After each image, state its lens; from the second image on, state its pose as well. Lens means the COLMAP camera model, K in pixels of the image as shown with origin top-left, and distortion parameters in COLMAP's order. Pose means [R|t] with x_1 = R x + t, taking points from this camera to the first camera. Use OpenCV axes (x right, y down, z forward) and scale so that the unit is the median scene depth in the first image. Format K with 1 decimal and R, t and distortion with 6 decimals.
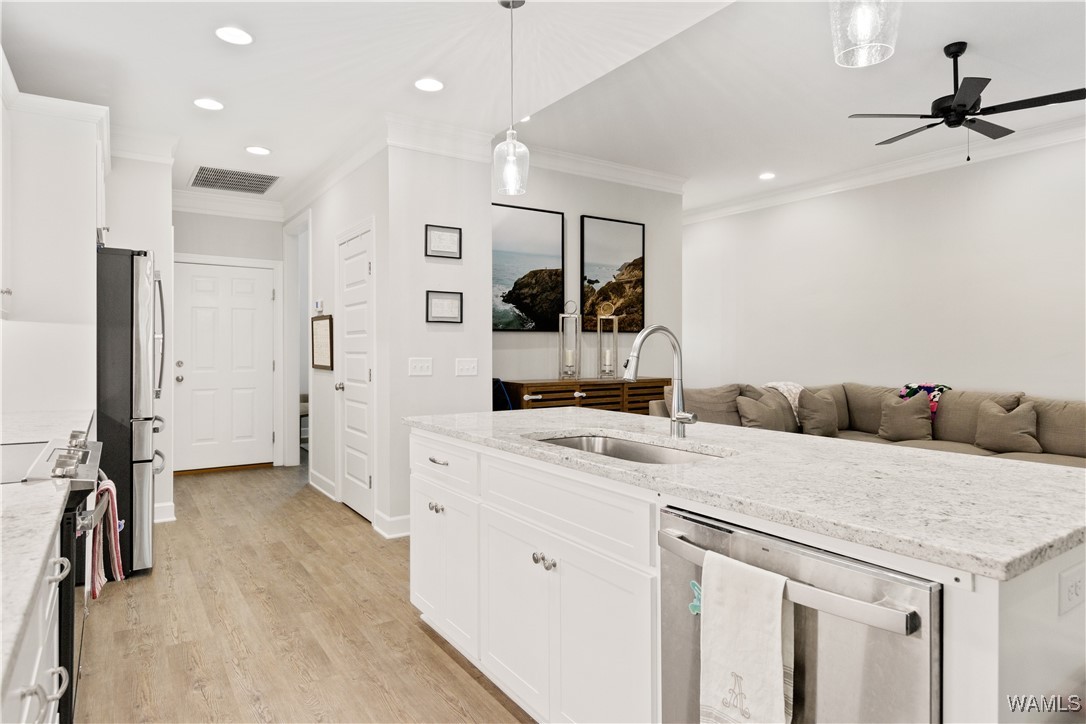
lens RADIAL K [[637.9, 0, 540.8], [0, 637.9, 346.7], [0, 0, 1]] dist [-0.005007, 0.001860]
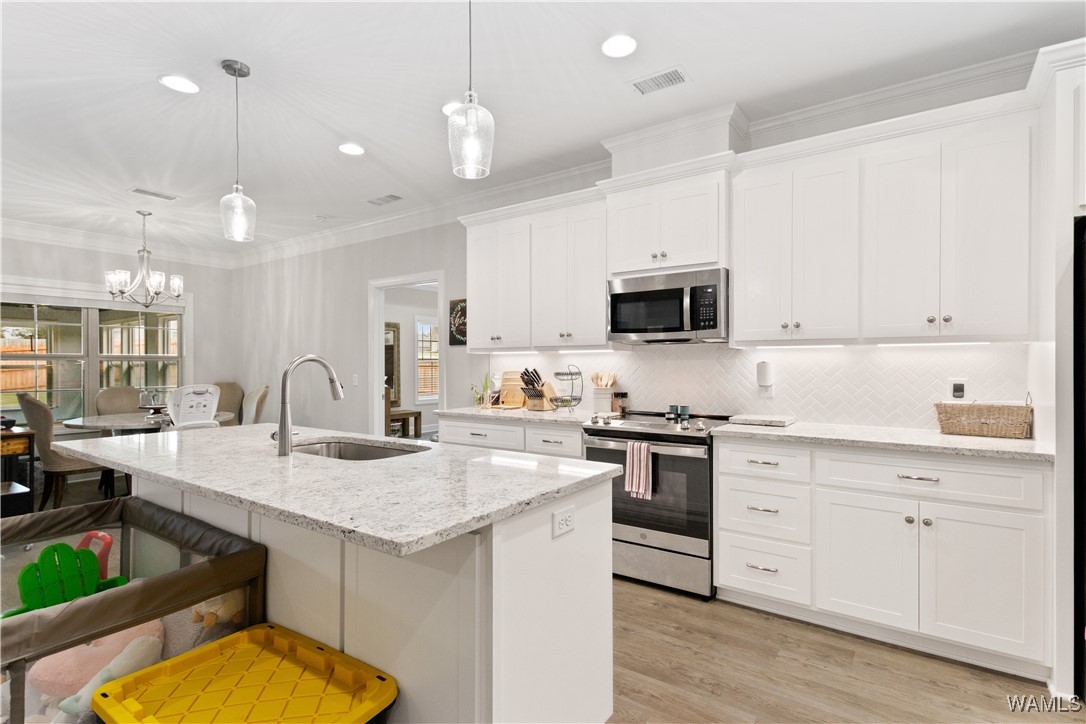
lens RADIAL K [[517.7, 0, 543.2], [0, 517.7, 370.1], [0, 0, 1]] dist [0.014369, -0.003203]
pose [[-0.932743, 0.005309, -0.360502, 0.053586], [0.002768, 0.999968, 0.007565, -0.005322], [0.360530, 0.006059, -0.932728, 0.896164]]
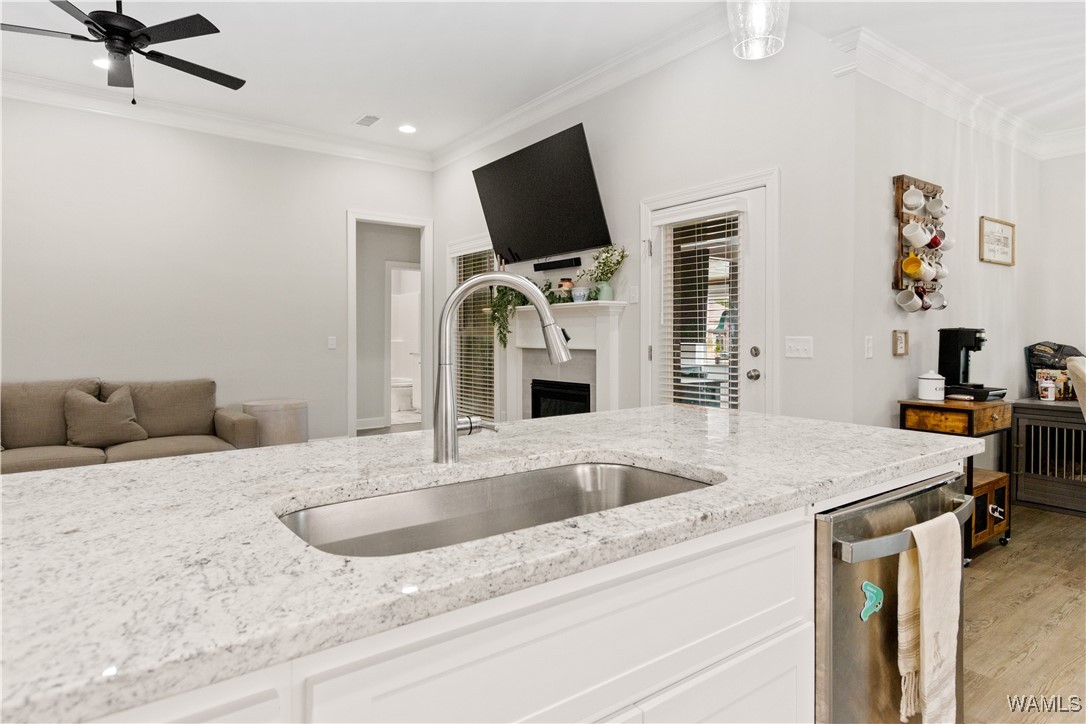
lens RADIAL K [[619.1, 0, 547.9], [0, 619.1, 343.2], [0, 0, 1]] dist [0.015617, -0.002590]
pose [[-0.058298, -0.012929, 0.998216, -0.160071], [-0.001388, 0.999916, 0.012869, 0.011147], [-0.998298, -0.000636, -0.058311, 0.418466]]
